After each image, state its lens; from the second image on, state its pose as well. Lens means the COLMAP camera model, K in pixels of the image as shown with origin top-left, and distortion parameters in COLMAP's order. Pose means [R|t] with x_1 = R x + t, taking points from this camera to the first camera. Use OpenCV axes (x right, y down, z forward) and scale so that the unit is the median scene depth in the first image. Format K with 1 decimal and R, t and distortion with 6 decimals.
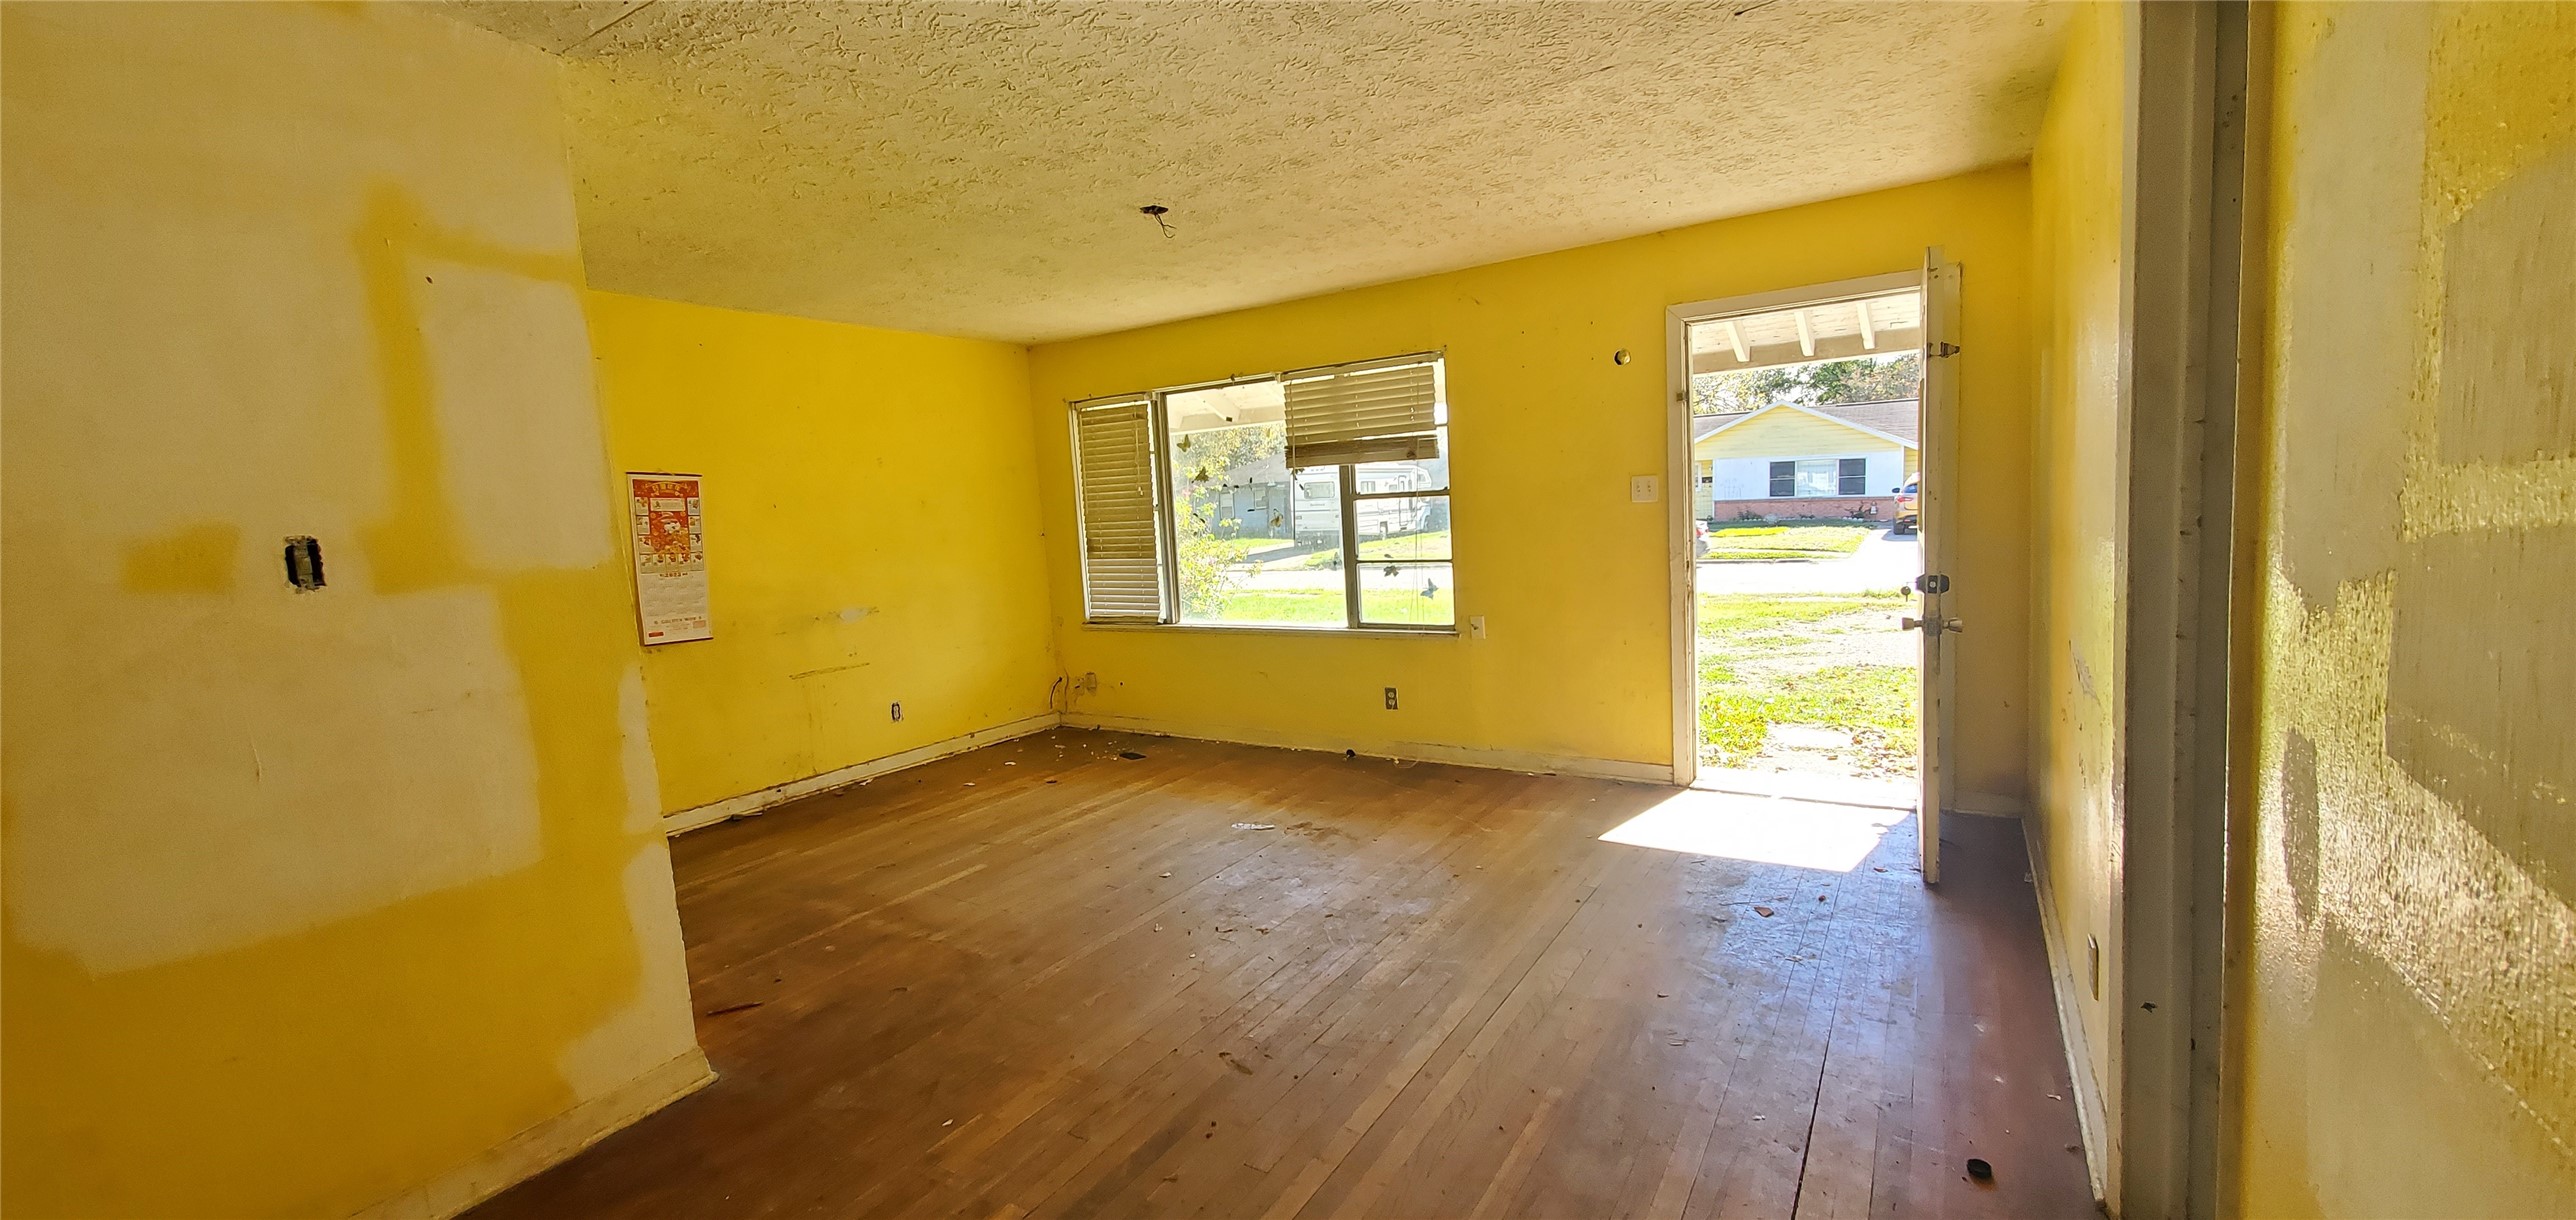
lens RADIAL K [[1021.3, 0, 1287.4], [0, 1021.3, 606.5], [0, 0, 1]] dist [-0.001248, -0.000073]
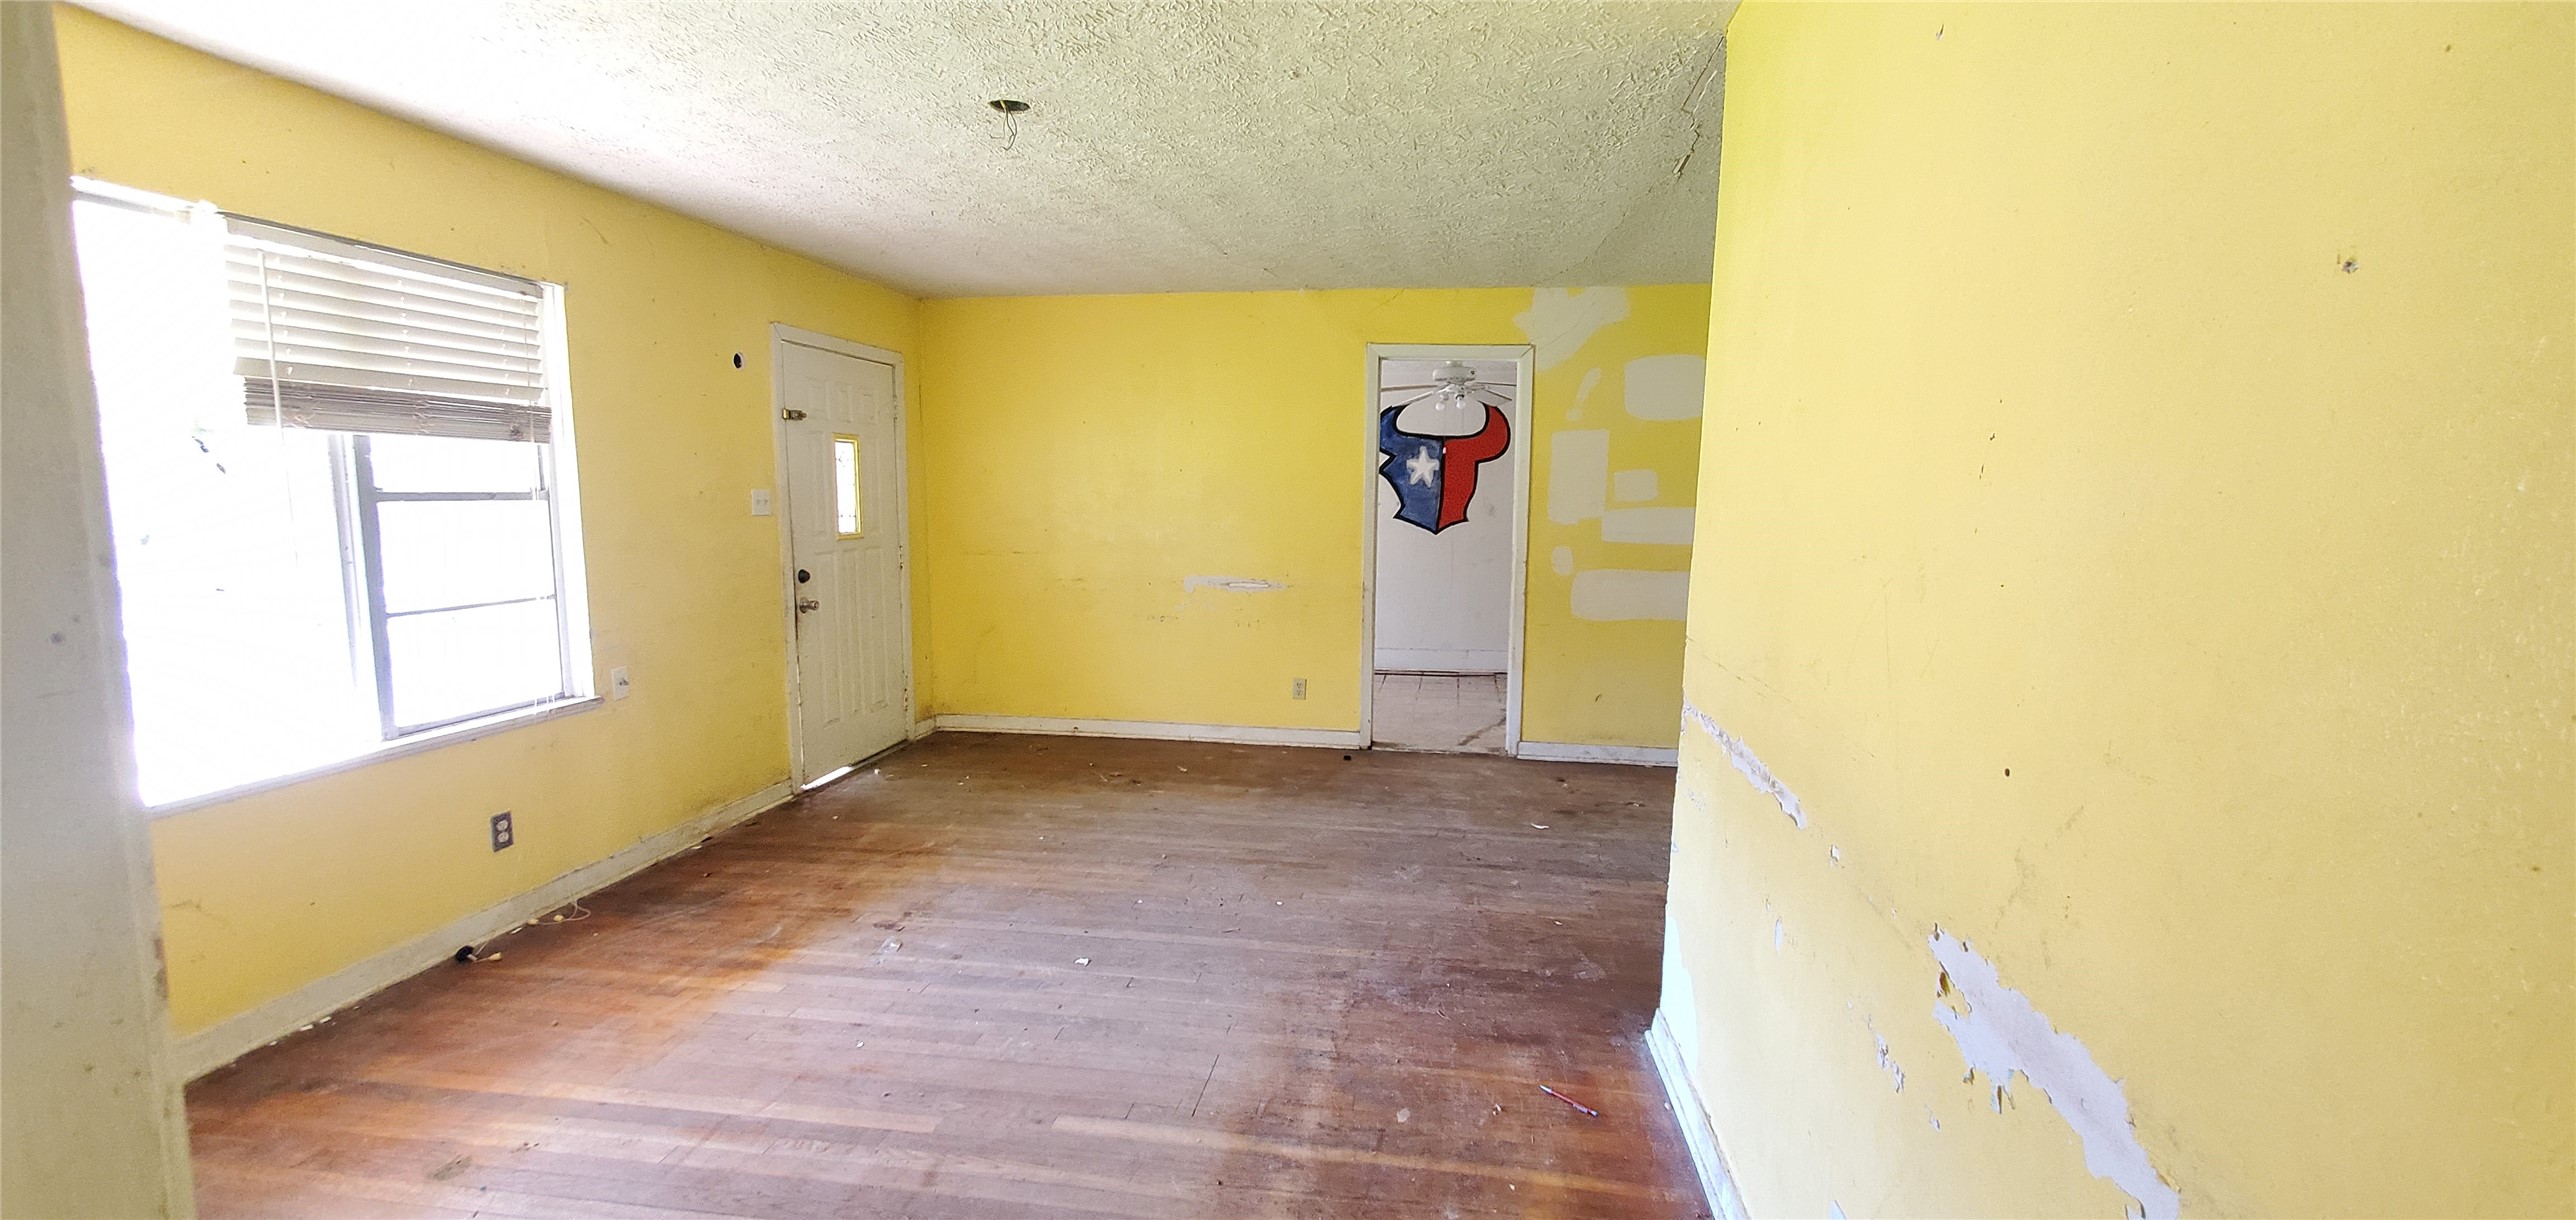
lens RADIAL K [[1021.3, 0, 1298.3], [0, 1021.3, 608.2], [0, 0, 1]] dist [-0.001248, -0.000073]
pose [[-0.406360, -0.053285, 0.912158, -0.732861], [0.108942, 0.988351, 0.106269, -0.061903], [-0.907195, 0.142555, -0.395821, 0.915274]]
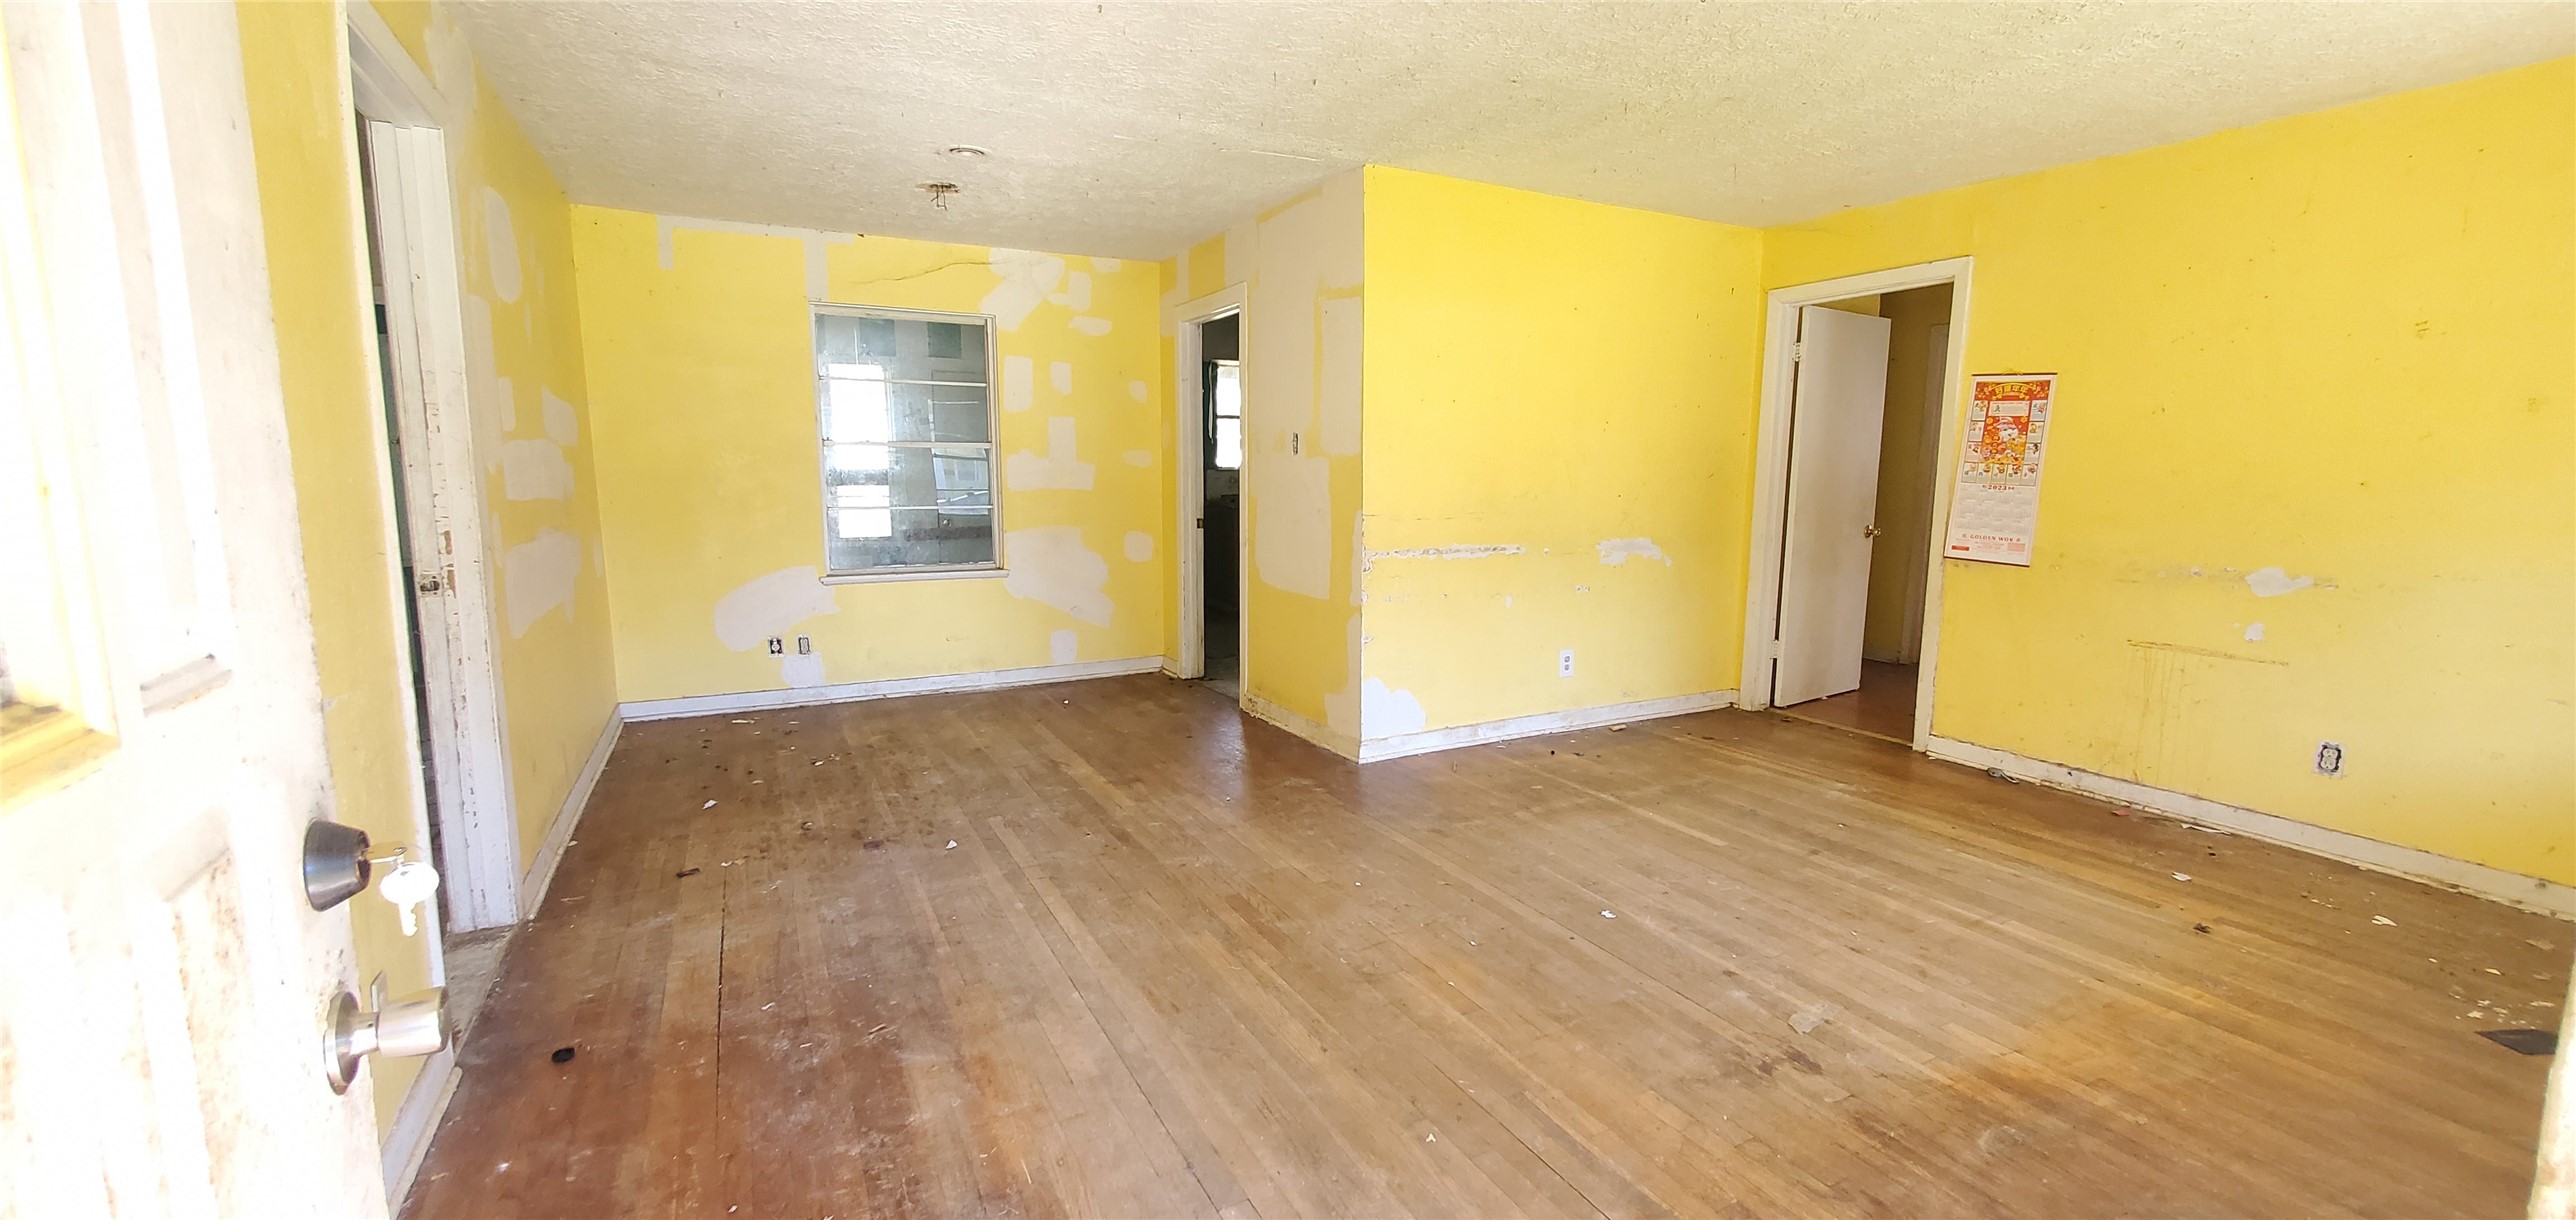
lens RADIAL K [[1021.3, 0, 1297.7], [0, 1021.3, 598.0], [0, 0, 1]] dist [-0.001248, -0.000073]
pose [[-0.484203, 0.168301, -0.858616, 0.494530], [-0.068602, 0.971002, 0.229018, -0.101601], [0.872262, 0.169794, -0.458616, 0.901936]]
